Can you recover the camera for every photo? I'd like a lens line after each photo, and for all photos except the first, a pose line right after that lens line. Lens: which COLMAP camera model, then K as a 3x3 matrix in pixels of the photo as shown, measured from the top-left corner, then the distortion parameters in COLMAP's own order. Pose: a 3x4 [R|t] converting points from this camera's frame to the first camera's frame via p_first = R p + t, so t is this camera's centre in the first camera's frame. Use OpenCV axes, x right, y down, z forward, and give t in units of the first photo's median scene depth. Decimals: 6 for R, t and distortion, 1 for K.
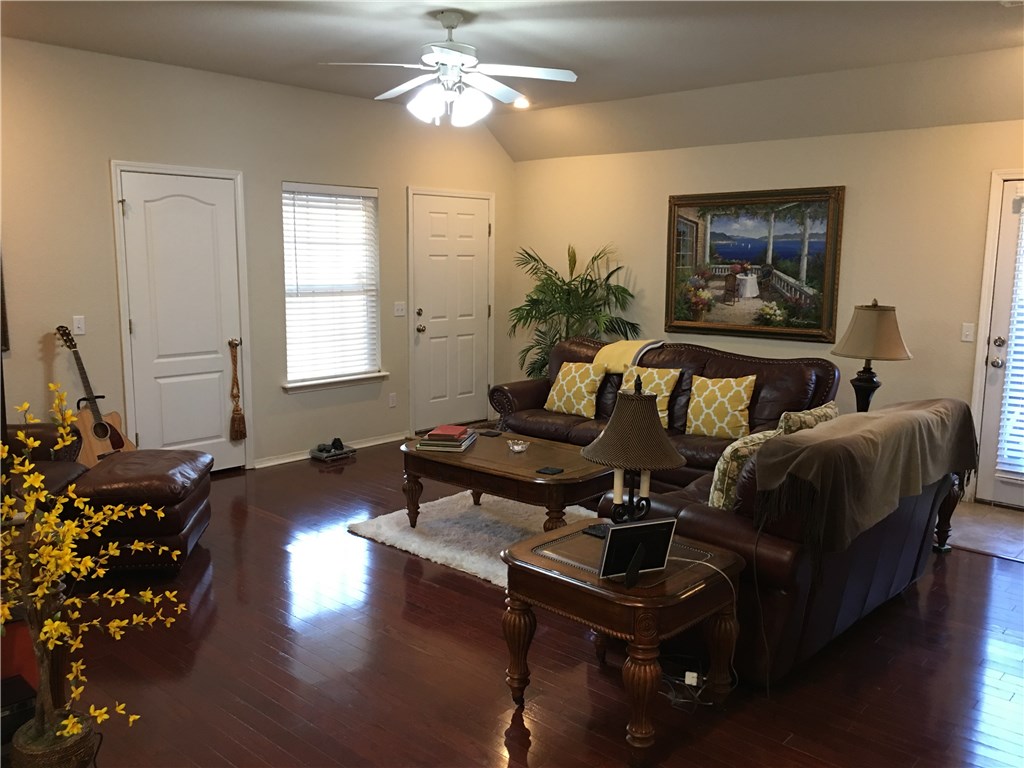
lens RADIAL K [[865.6, 0, 514.1], [0, 865.6, 381.1], [0, 0, 1]] dist [0.079319, -0.101337]
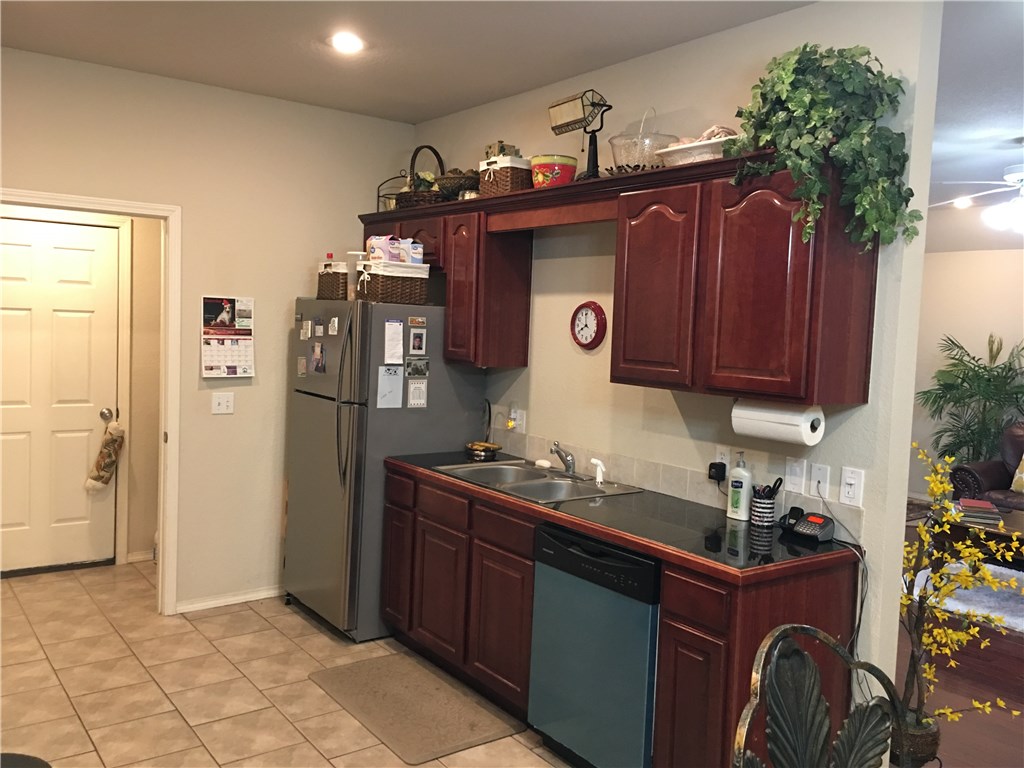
lens RADIAL K [[865.6, 0, 510.9], [0, 865.6, 373.4], [0, 0, 1]] dist [0.079319, -0.101337]
pose [[0.980094, 0.042514, -0.193927, -0.349023], [-0.060414, 0.994345, -0.087344, 0.020392], [0.189117, 0.097322, 0.977120, -0.156855]]
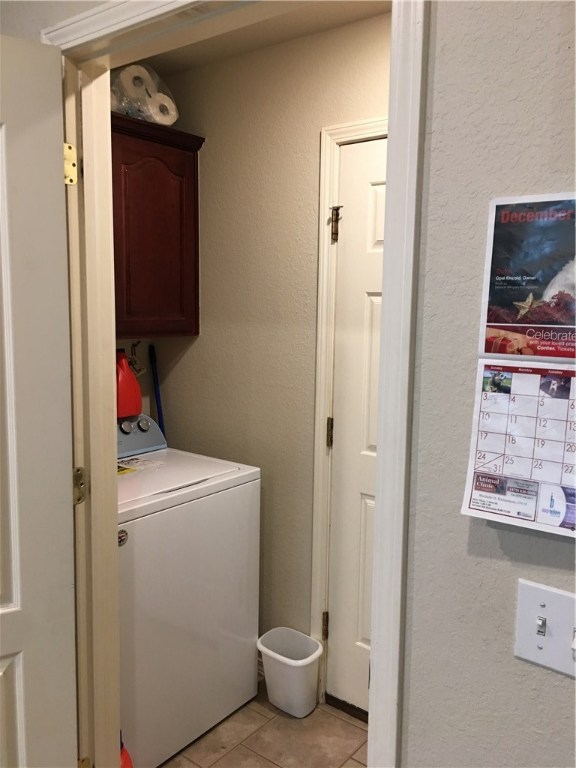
lens RADIAL K [[649.2, 0, 290.7], [0, 649.2, 377.6], [0, 0, 1]] dist [0.079319, -0.101337]
pose [[0.071504, 0.113022, -0.991016, -0.602097], [-0.166108, 0.981034, 0.099899, -0.060696], [0.983512, 0.157472, 0.088922, 0.443451]]
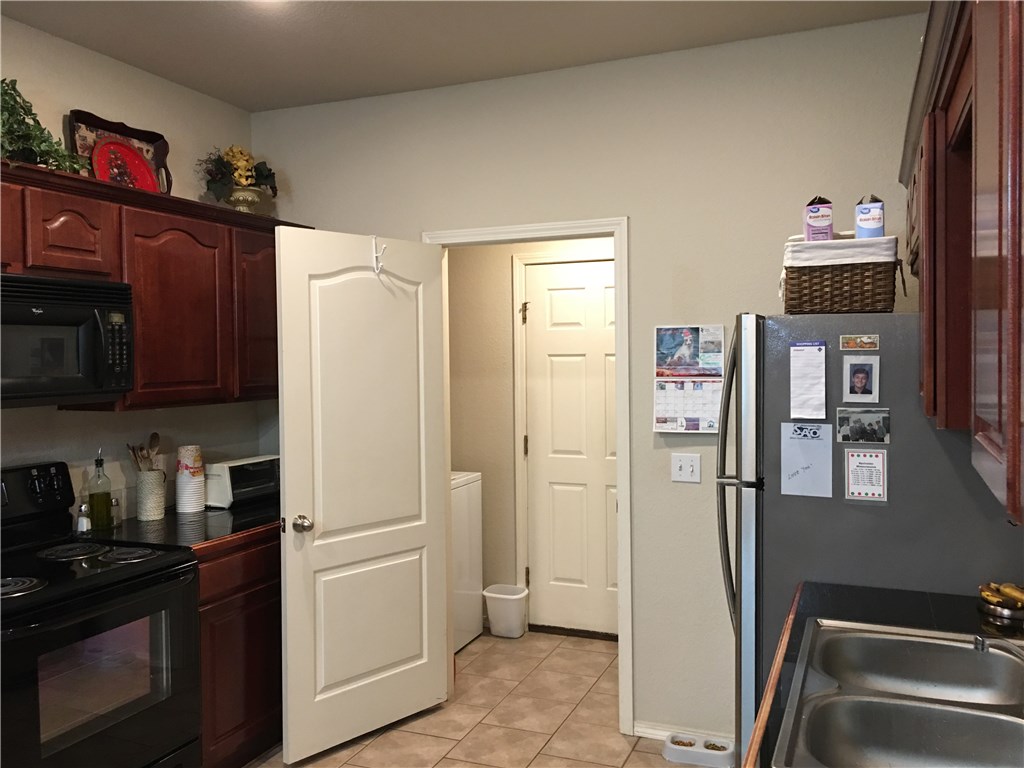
lens RADIAL K [[865.6, 0, 504.8], [0, 865.6, 378.2], [0, 0, 1]] dist [0.079319, -0.101337]
pose [[0.334340, 0.013306, -0.942359, -0.251398], [-0.127580, 0.991335, -0.031267, -0.028454], [0.933777, 0.130680, 0.333140, 0.222663]]
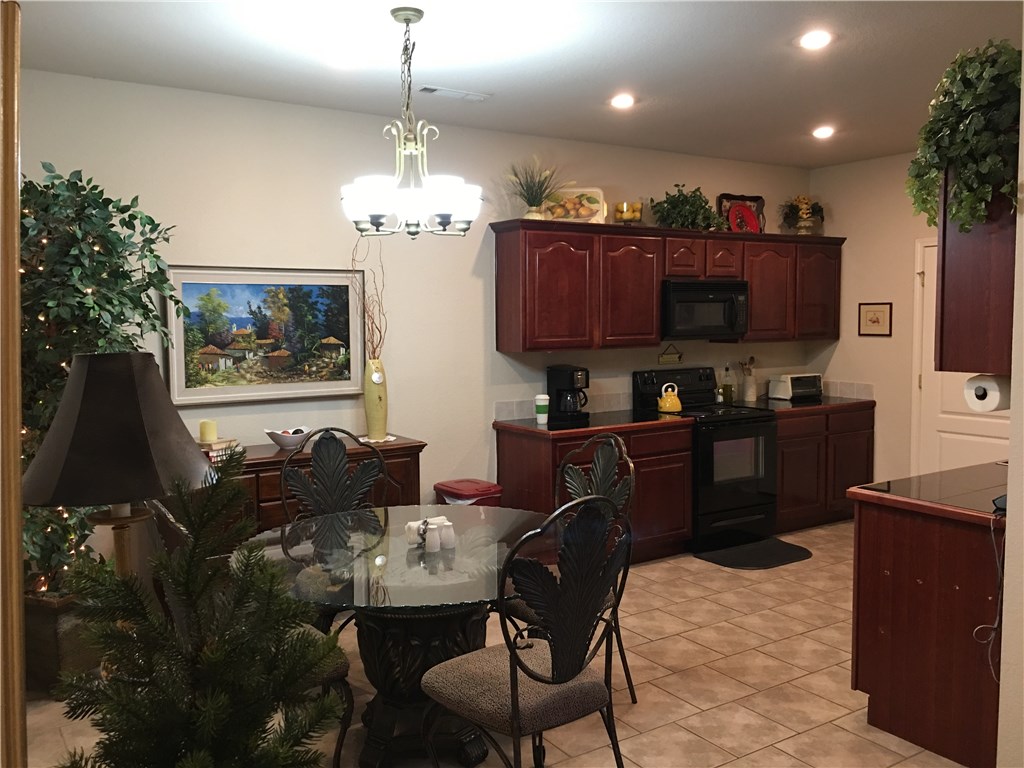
lens RADIAL K [[865.6, 0, 512.0], [0, 865.6, 379.0], [0, 0, 1]] dist [0.079319, -0.101337]
pose [[-0.247527, 0.065153, -0.966688, 0.246879], [-0.136493, 0.985441, 0.101367, -0.023037], [0.959218, 0.157037, -0.235031, 0.176828]]
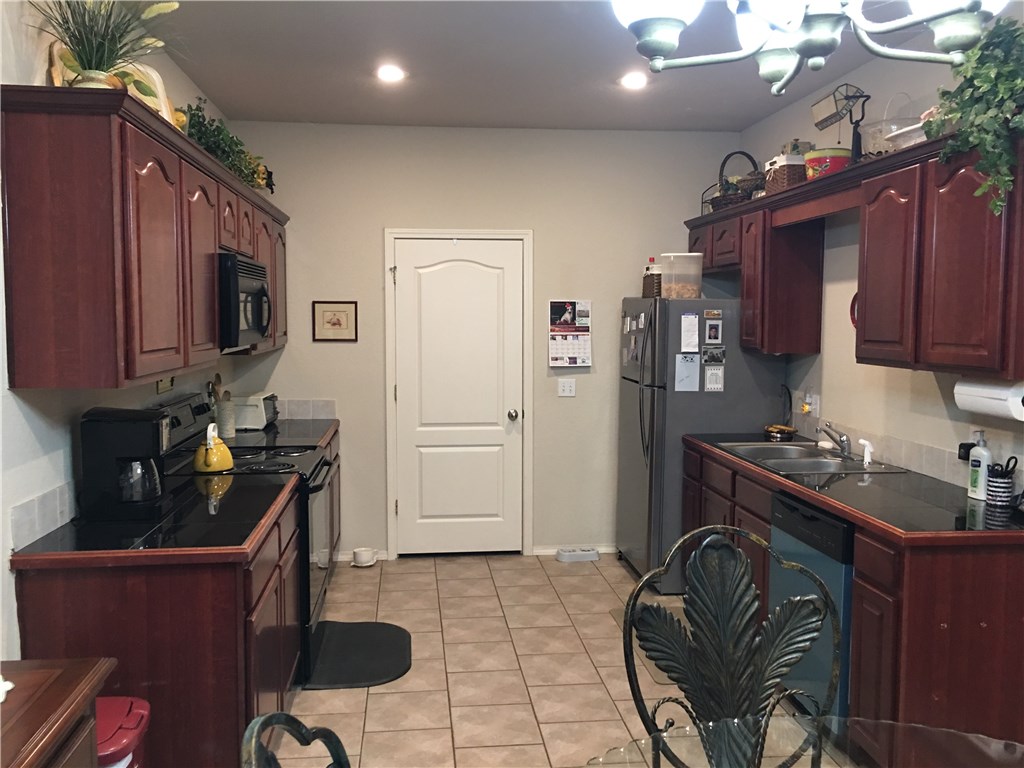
lens RADIAL K [[865.6, 0, 501.3], [0, 865.6, 382.6], [0, 0, 1]] dist [0.079319, -0.101337]
pose [[0.745498, 0.045658, -0.664943, -0.186441], [-0.096209, 0.994574, -0.039572, 0.032265], [0.659528, 0.093475, 0.745845, -0.190912]]
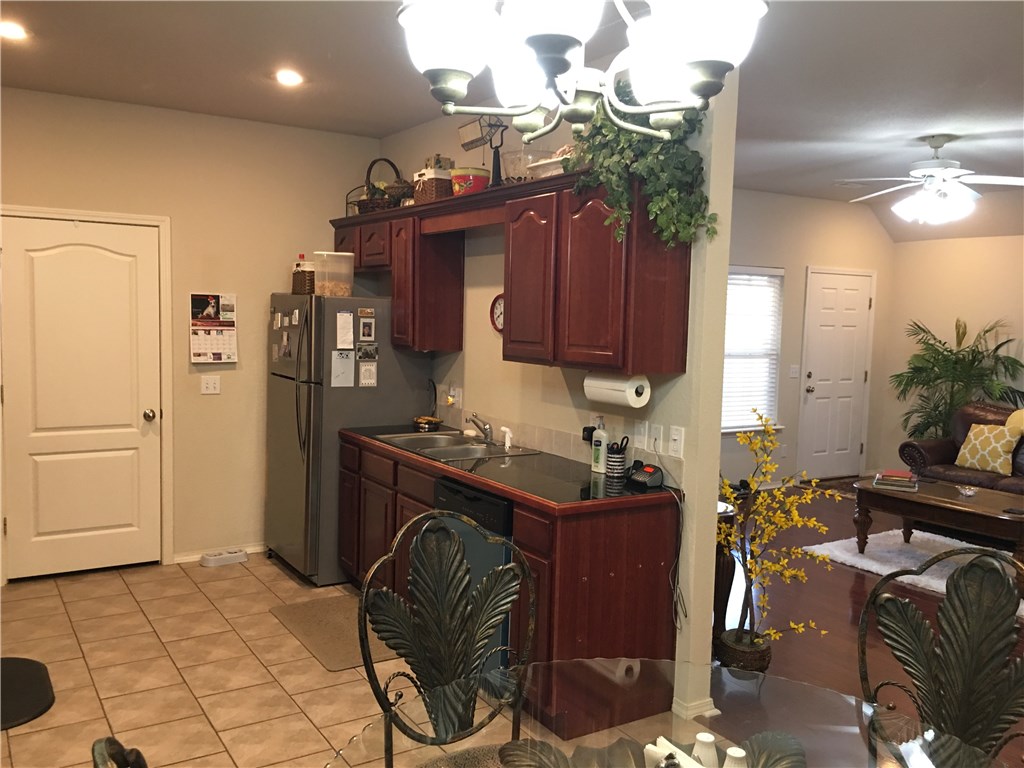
lens RADIAL K [[865.6, 0, 515.3], [0, 865.6, 382.2], [0, 0, 1]] dist [0.079319, -0.101337]
pose [[0.964773, 0.037728, -0.260364, -0.215877], [-0.057141, 0.996089, -0.067396, 0.033864], [0.256803, 0.079899, 0.963155, -0.231804]]
